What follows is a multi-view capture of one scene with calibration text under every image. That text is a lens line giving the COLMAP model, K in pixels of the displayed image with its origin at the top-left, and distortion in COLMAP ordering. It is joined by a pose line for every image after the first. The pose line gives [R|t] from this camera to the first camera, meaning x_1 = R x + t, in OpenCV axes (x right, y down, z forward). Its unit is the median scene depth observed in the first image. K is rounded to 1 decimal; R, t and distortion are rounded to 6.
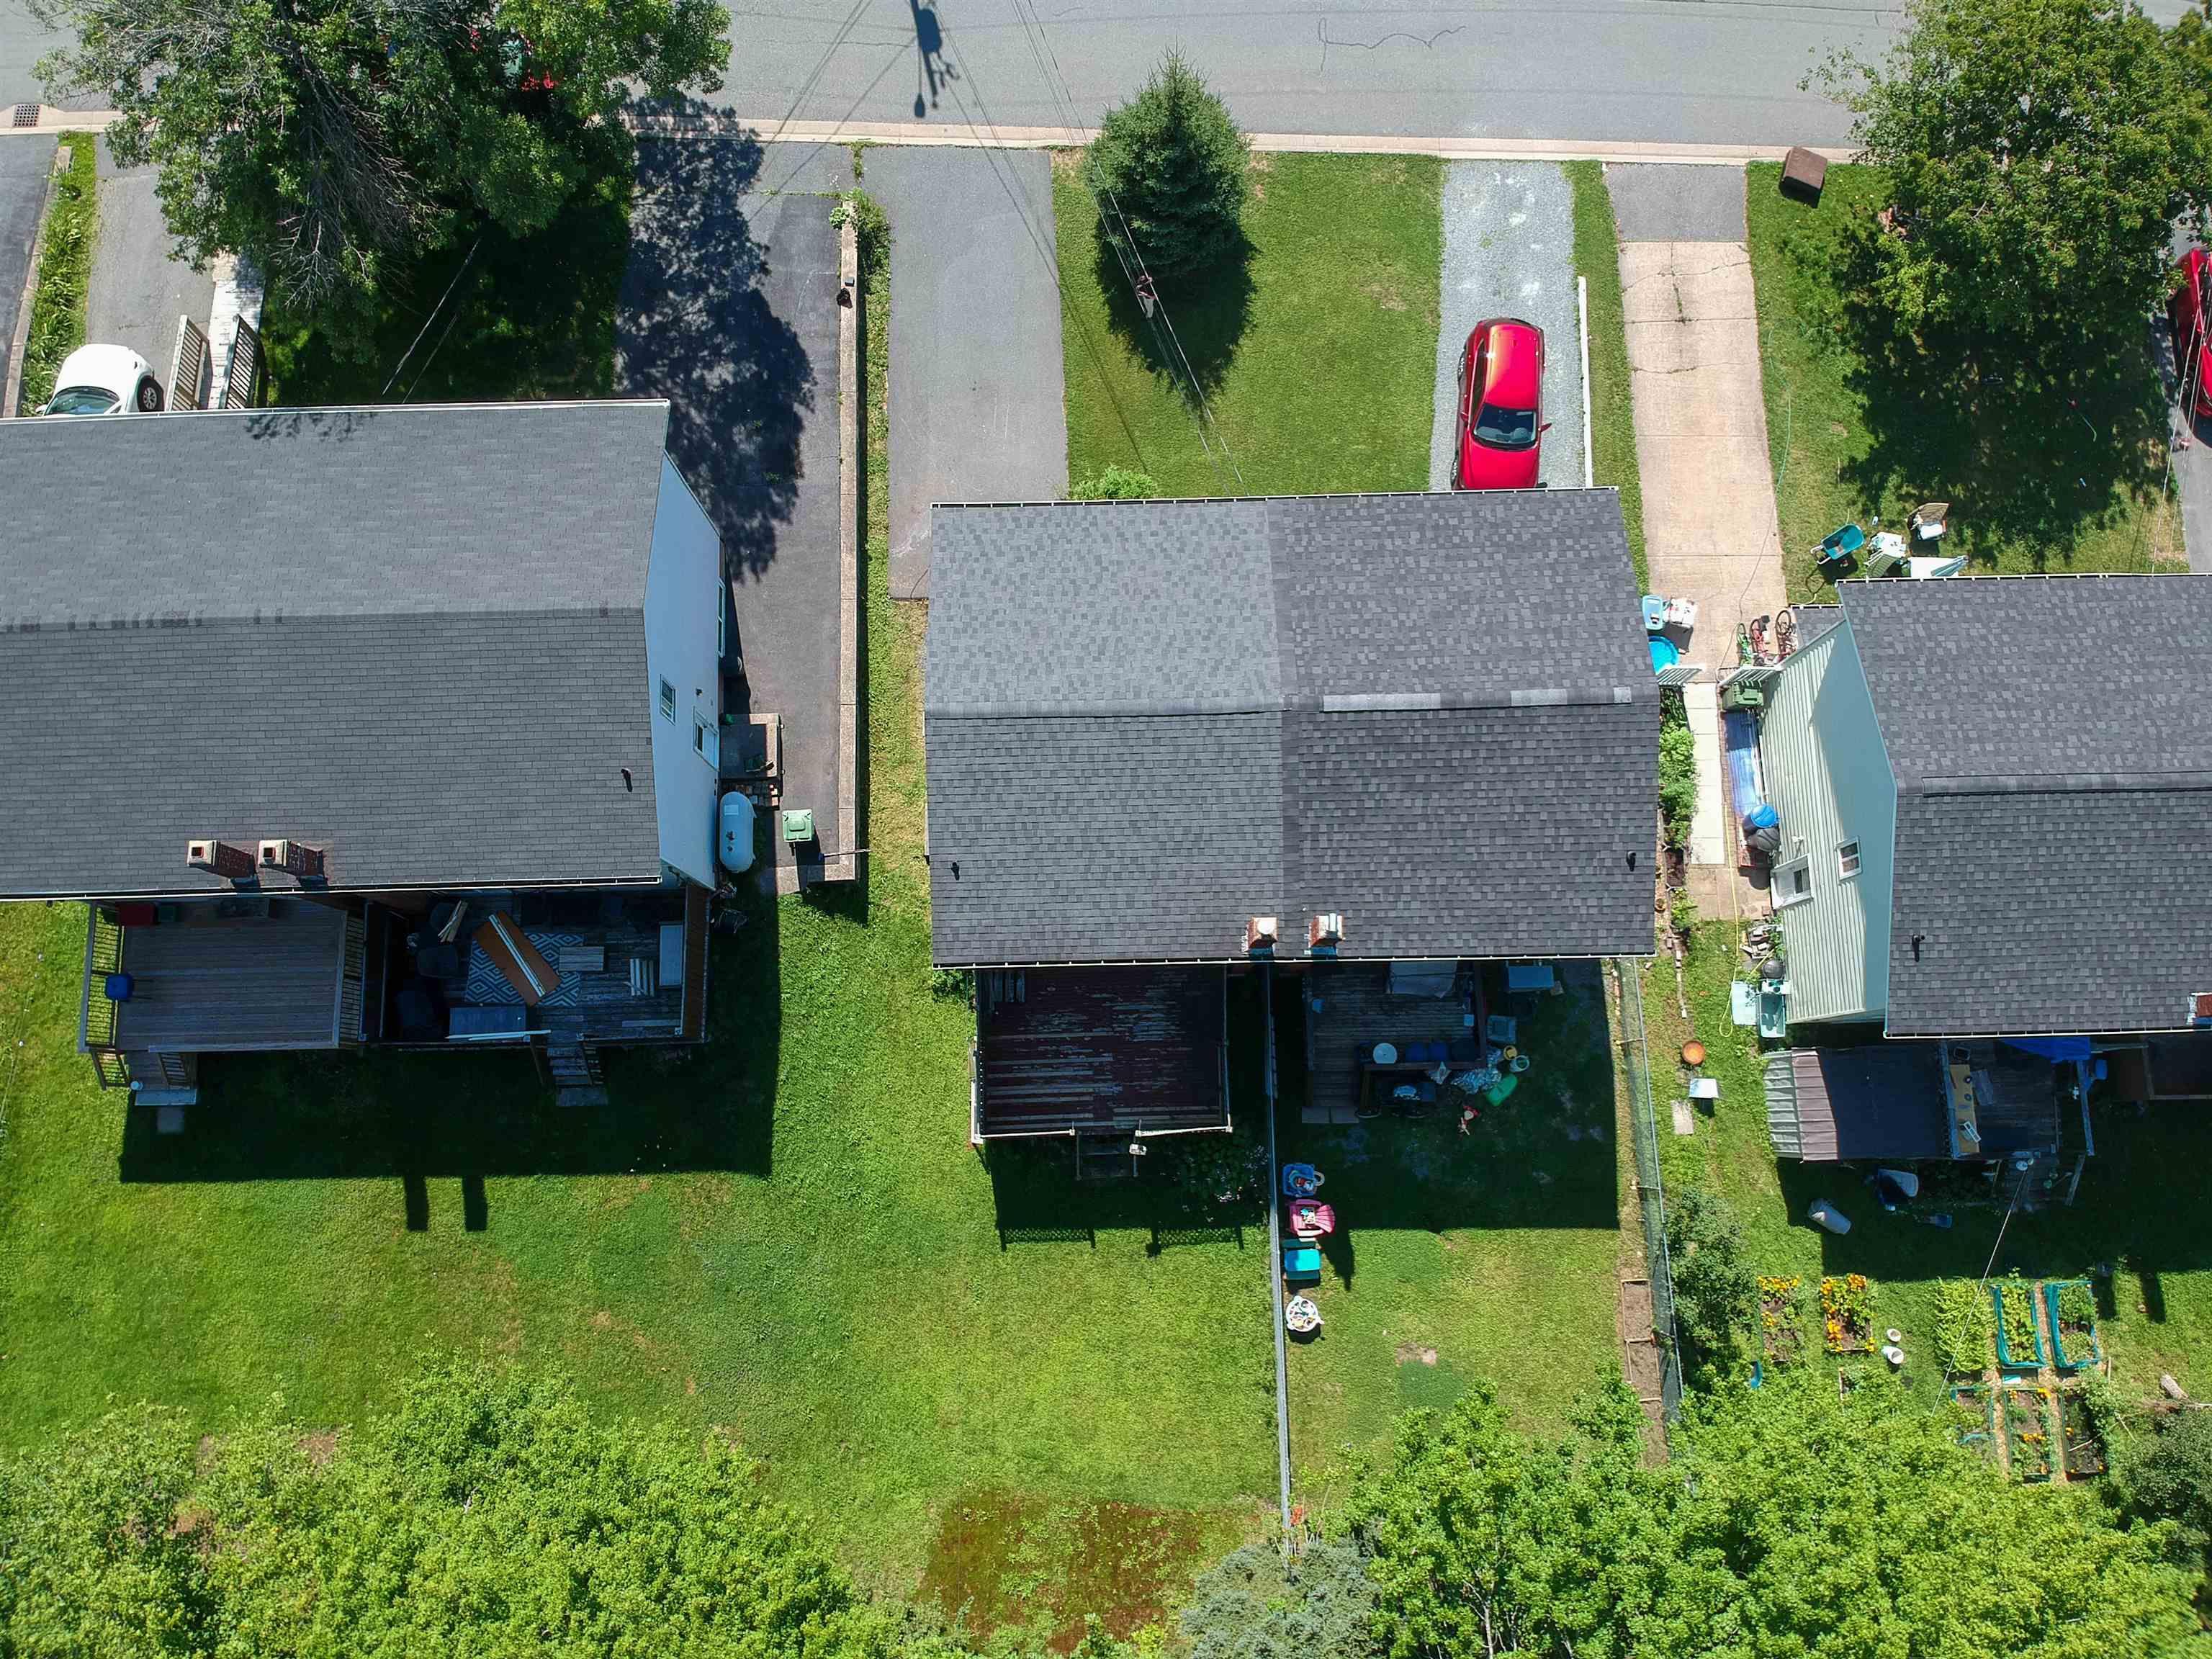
lens RADIAL K [[1597.3, 0, 1105.6], [0, 1597.3, 830.4], [0, 0, 1]] dist [0.057570, -0.124089]
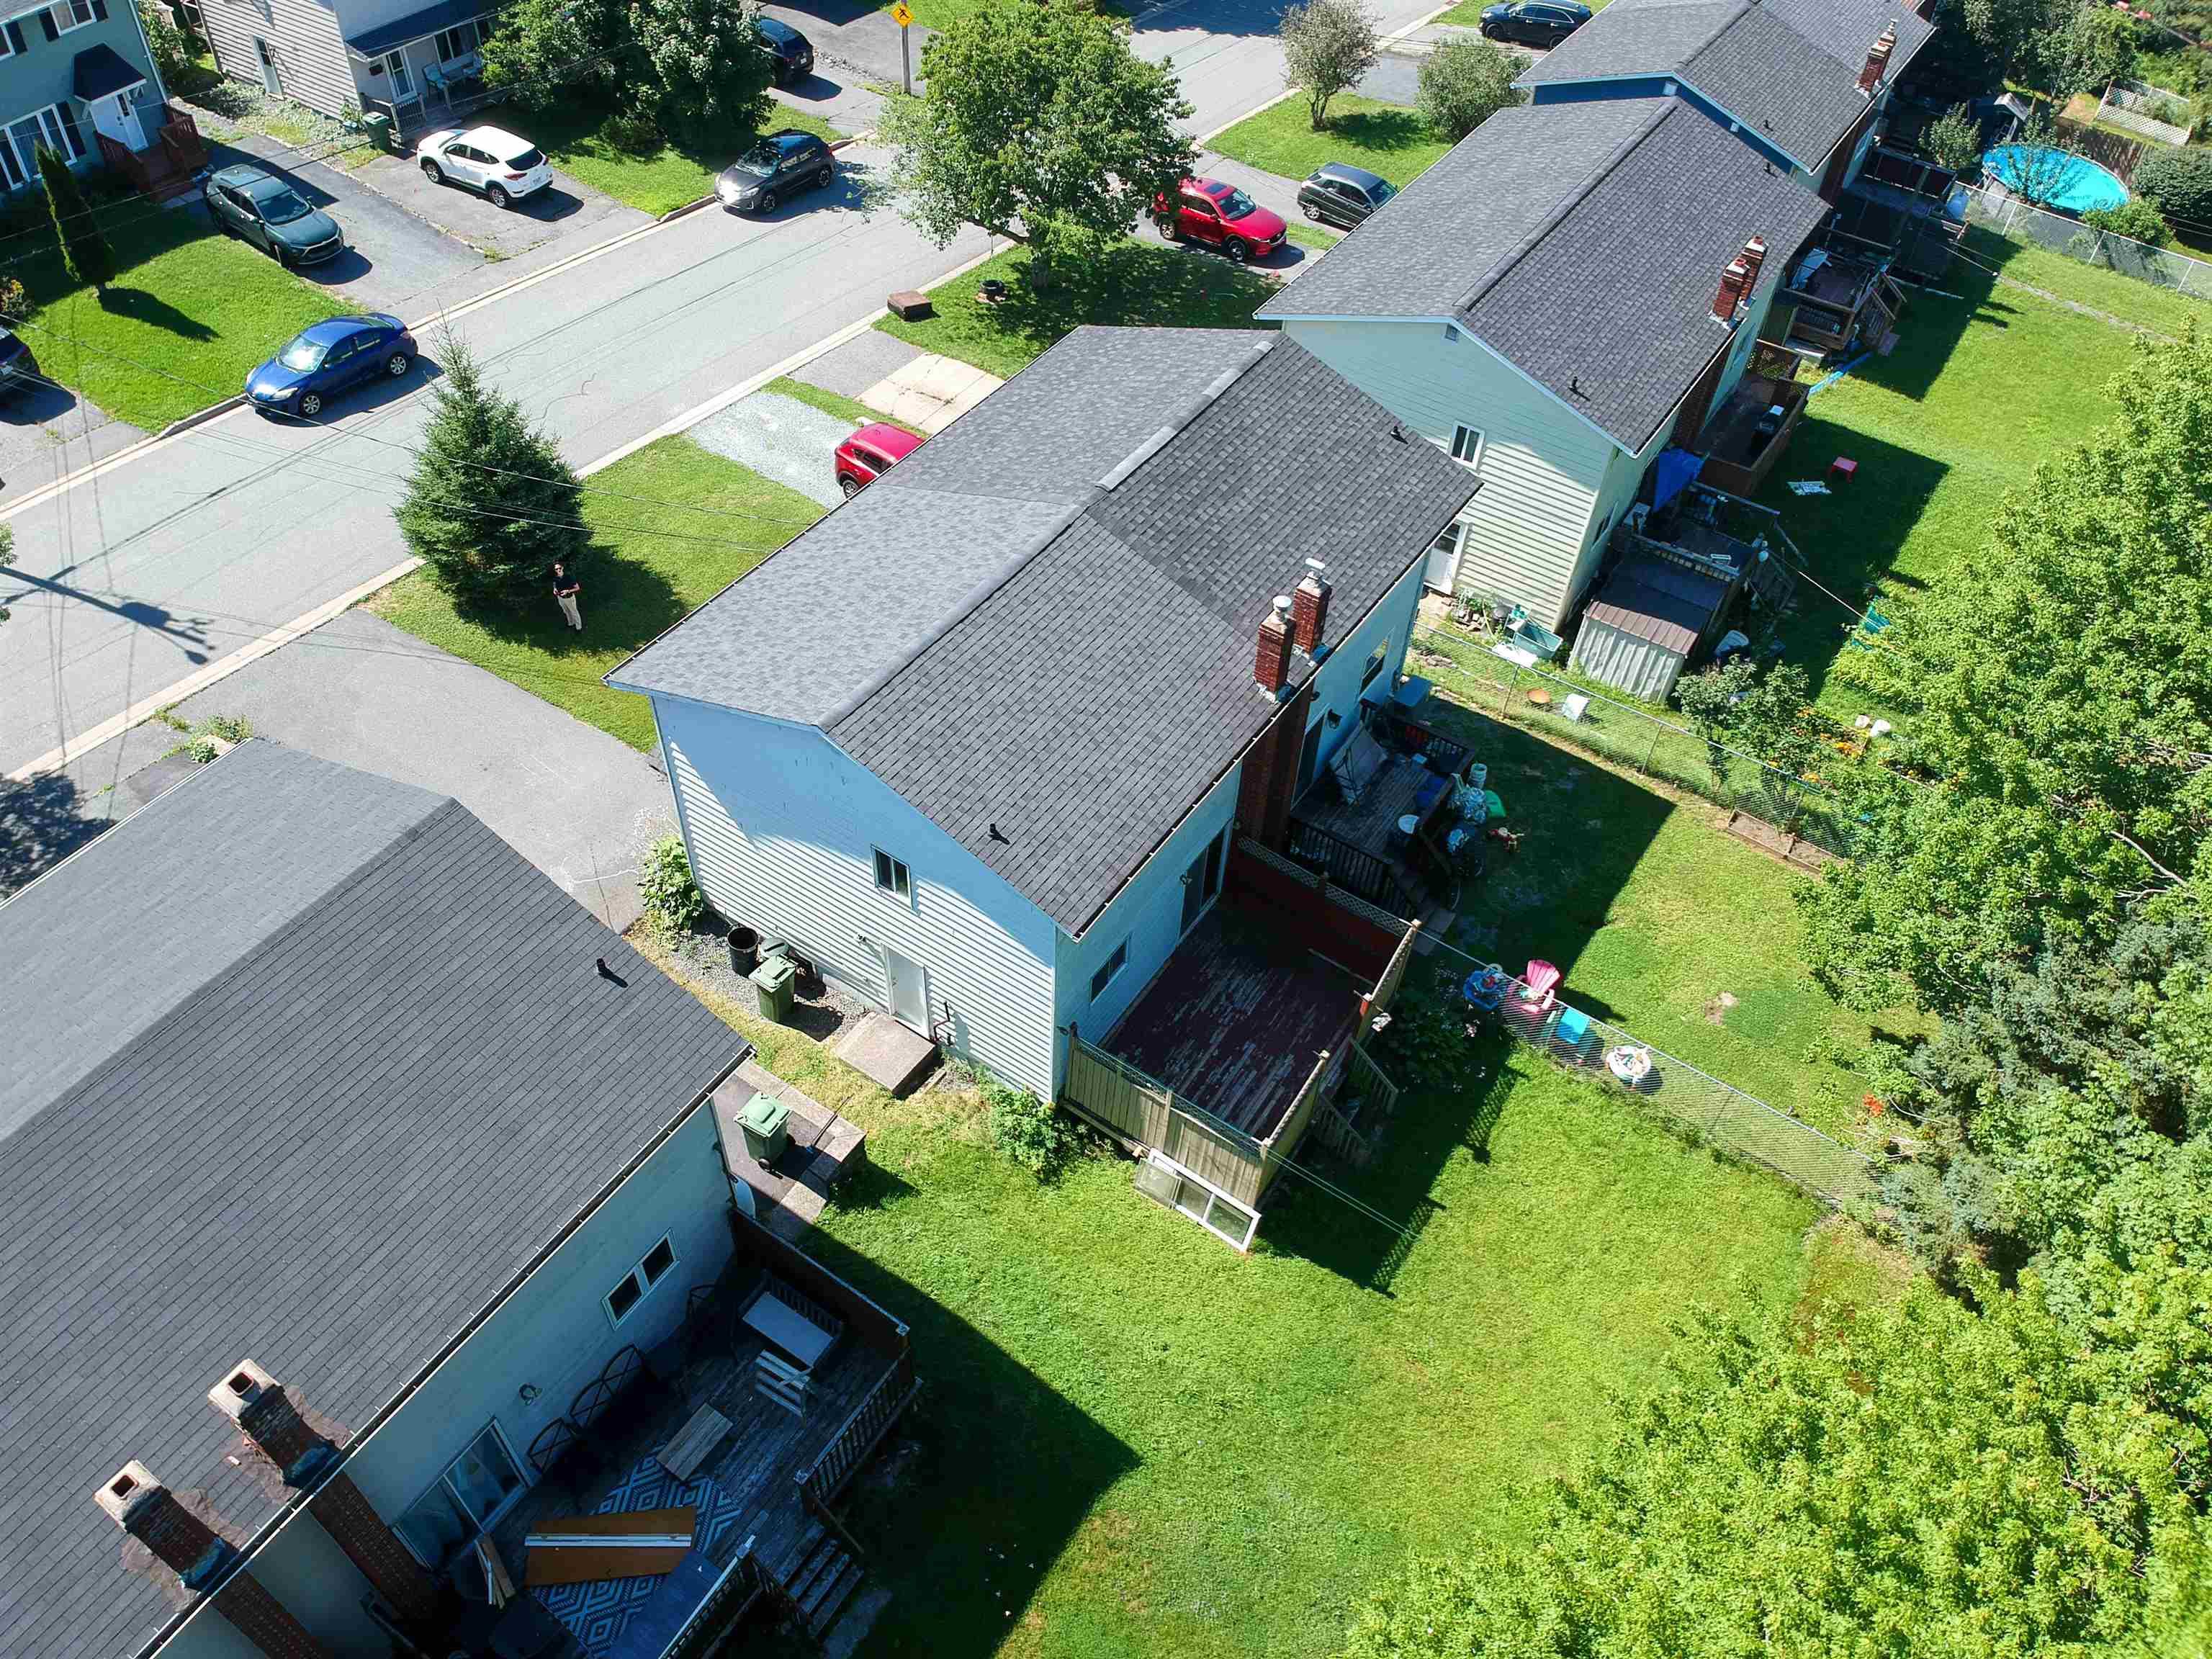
lens RADIAL K [[1602.0, 0, 1100.7], [0, 1602.0, 798.8], [0, 0, 1]] dist [0.049995, -0.120725]
pose [[0.575596, -0.580325, 0.576118, -0.419240], [0.796148, 0.558511, -0.232837, 0.196322], [-0.186648, 0.592696, 0.783502, 0.315829]]
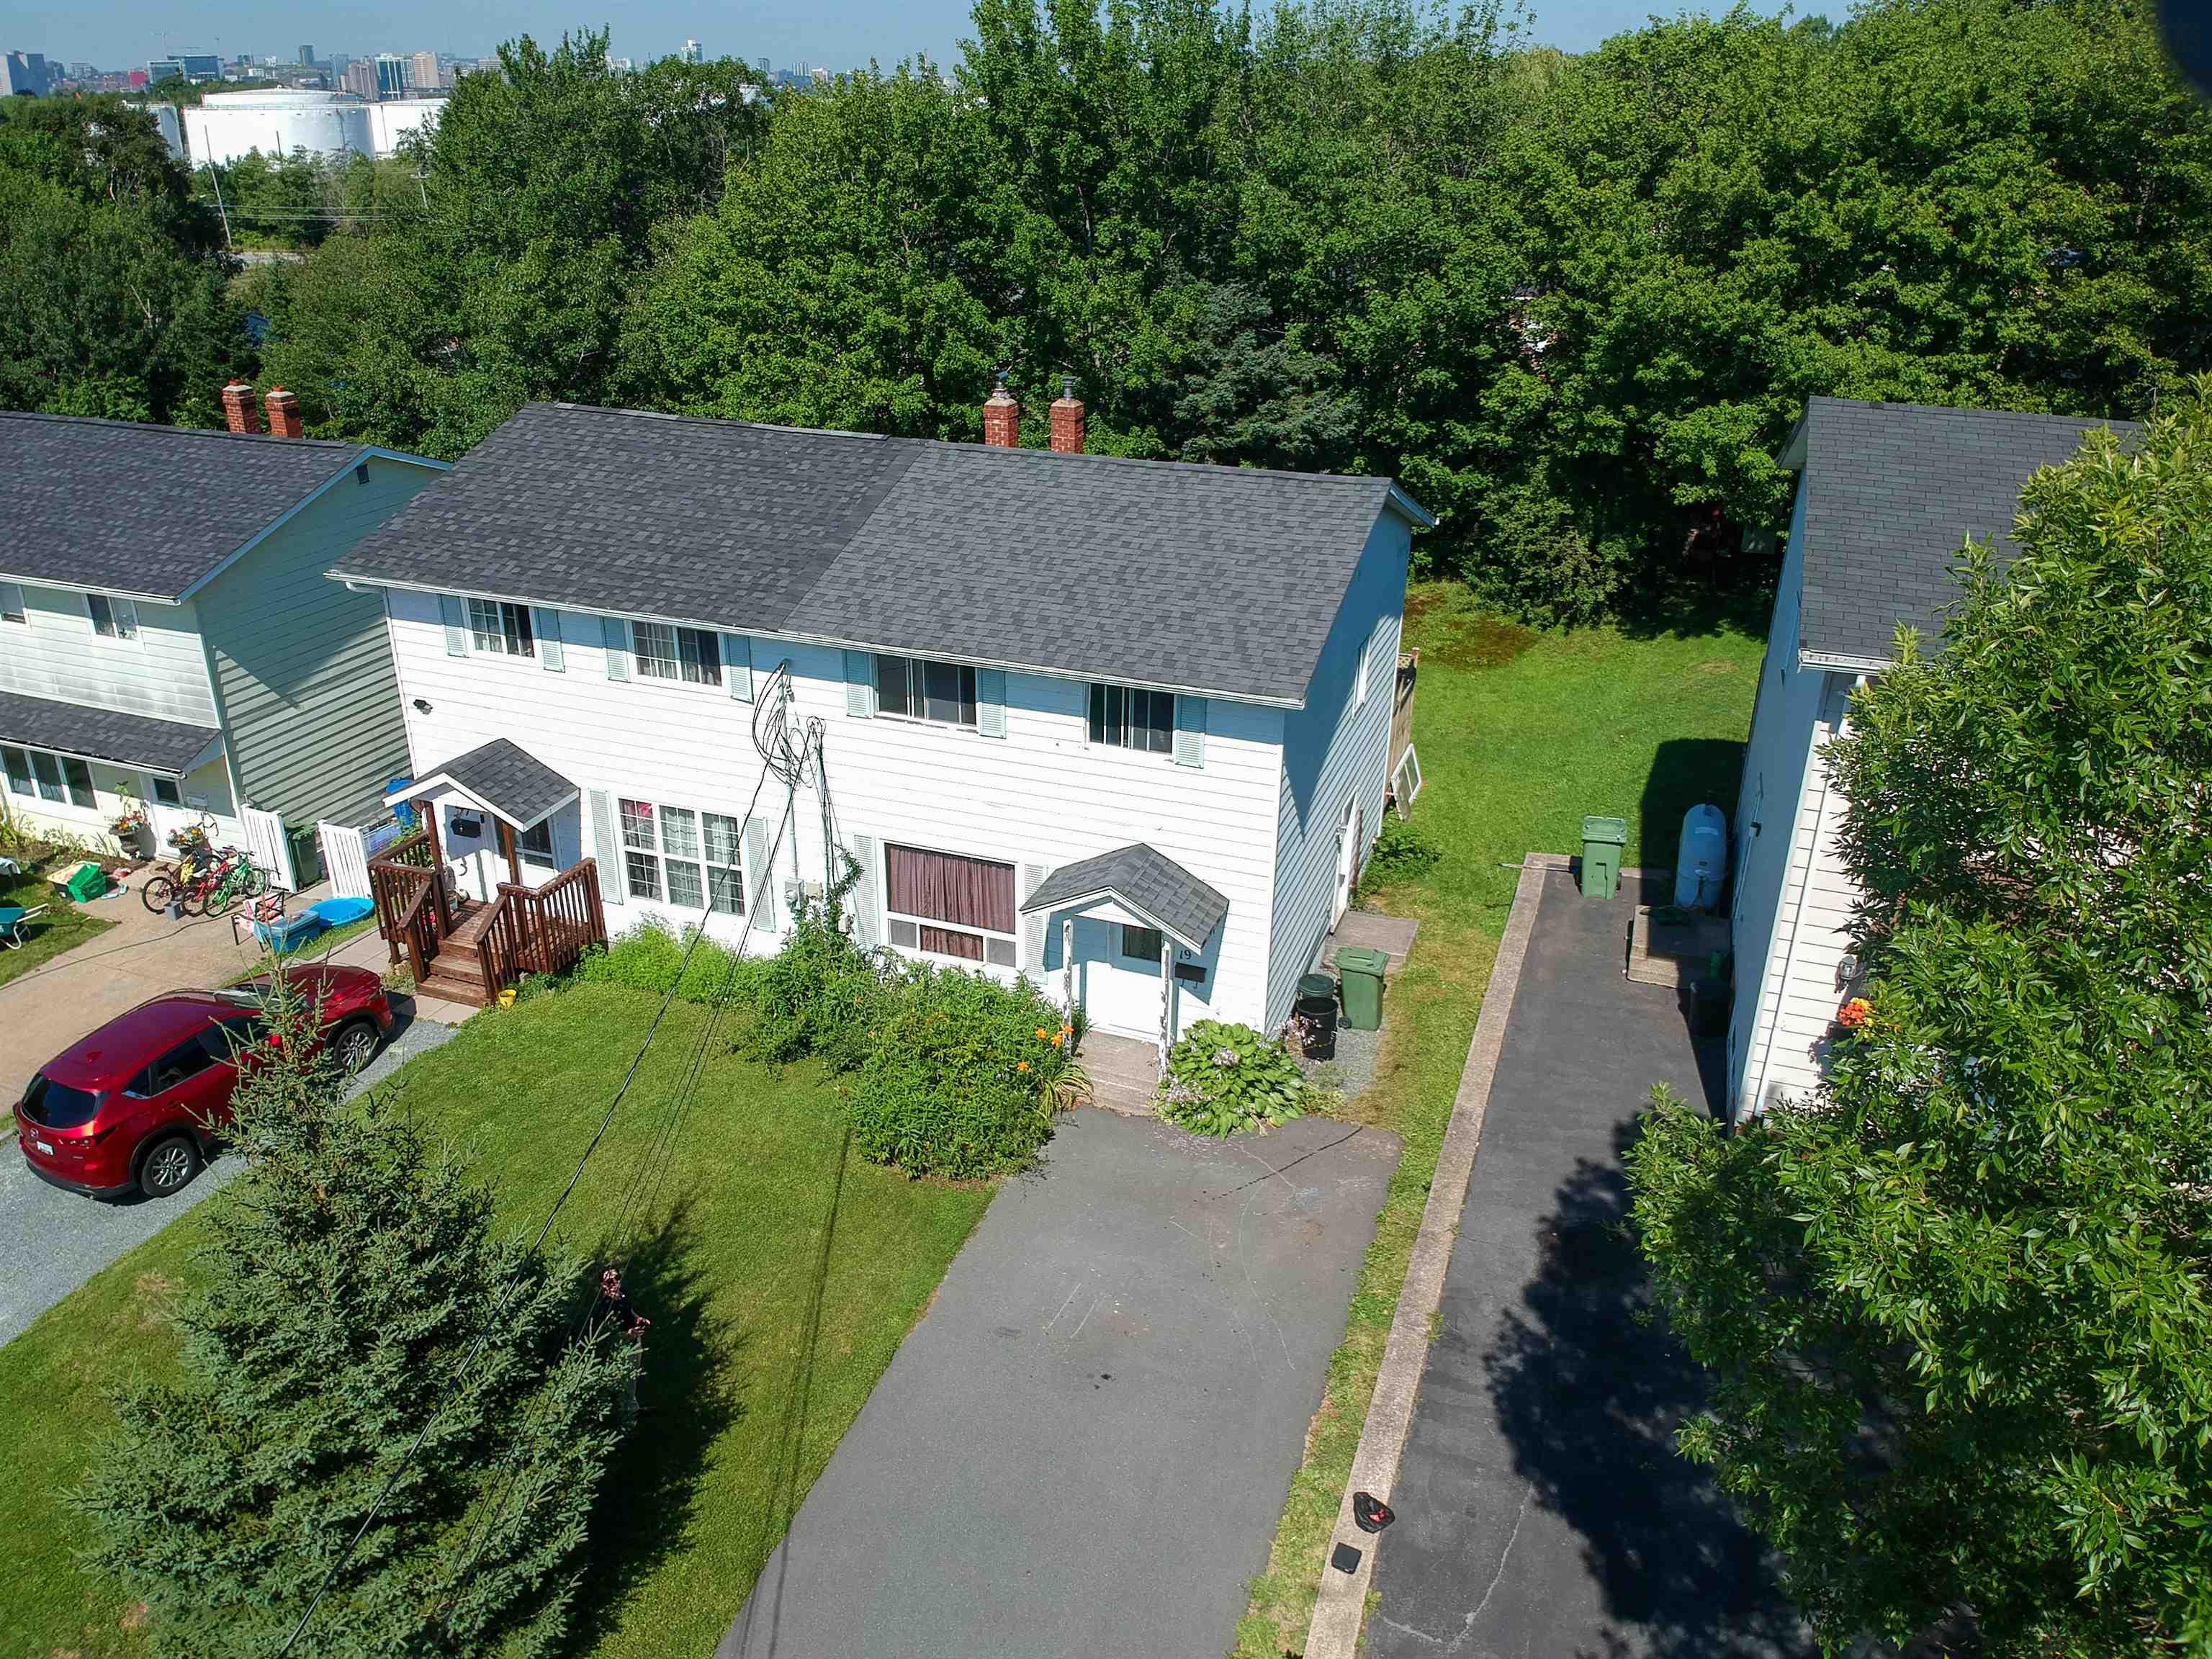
lens RADIAL K [[1597.3, 0, 1105.6], [0, 1597.3, 830.4], [0, 0, 1]] dist [0.057570, -0.124089]
pose [[-0.934883, -0.160774, 0.316459, -0.207001], [0.345746, -0.210680, 0.914371, -0.675919], [-0.080335, 0.964244, 0.252548, 0.814954]]
